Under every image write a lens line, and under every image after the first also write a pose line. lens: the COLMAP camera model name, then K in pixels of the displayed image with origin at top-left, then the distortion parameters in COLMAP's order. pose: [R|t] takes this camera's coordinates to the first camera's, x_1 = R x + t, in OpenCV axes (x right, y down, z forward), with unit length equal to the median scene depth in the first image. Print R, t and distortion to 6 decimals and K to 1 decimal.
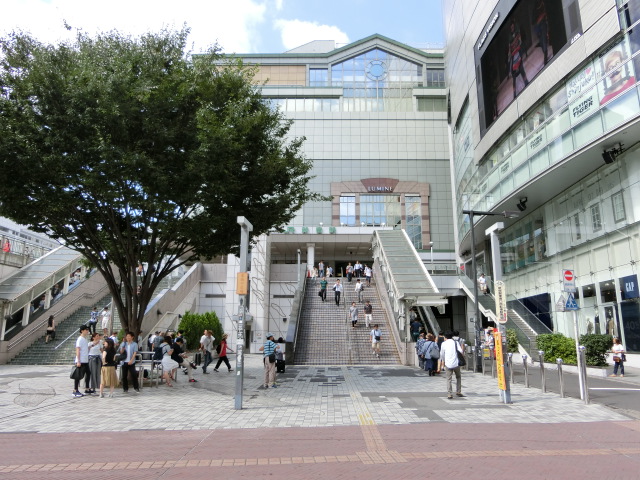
lens RADIAL K [[463.4, 0, 320.0], [0, 463.4, 240.0], [0, 0, 1]] dist [-0.043594, -0.001500]
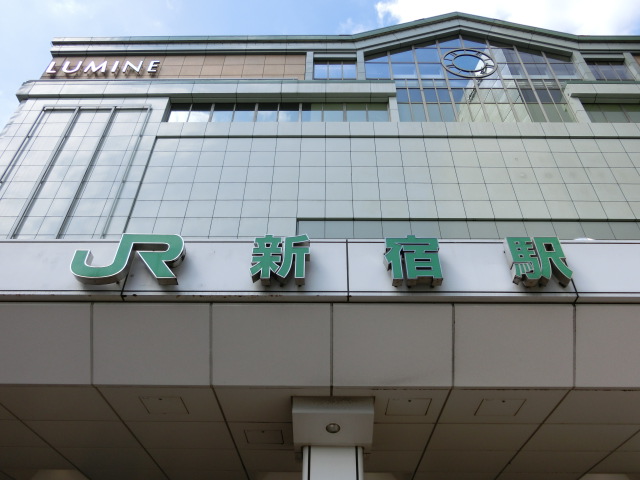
lens RADIAL K [[533.5, 0, 320.0], [0, 533.5, 240.0], [0, 0, 1]] dist [-0.004433, -0.002448]
pose [[0.999979, 0.005925, 0.002758, -0.017453], [-0.003808, 0.871253, -0.490820, 0.025548], [-0.005311, 0.490799, 0.871256, 0.645815]]
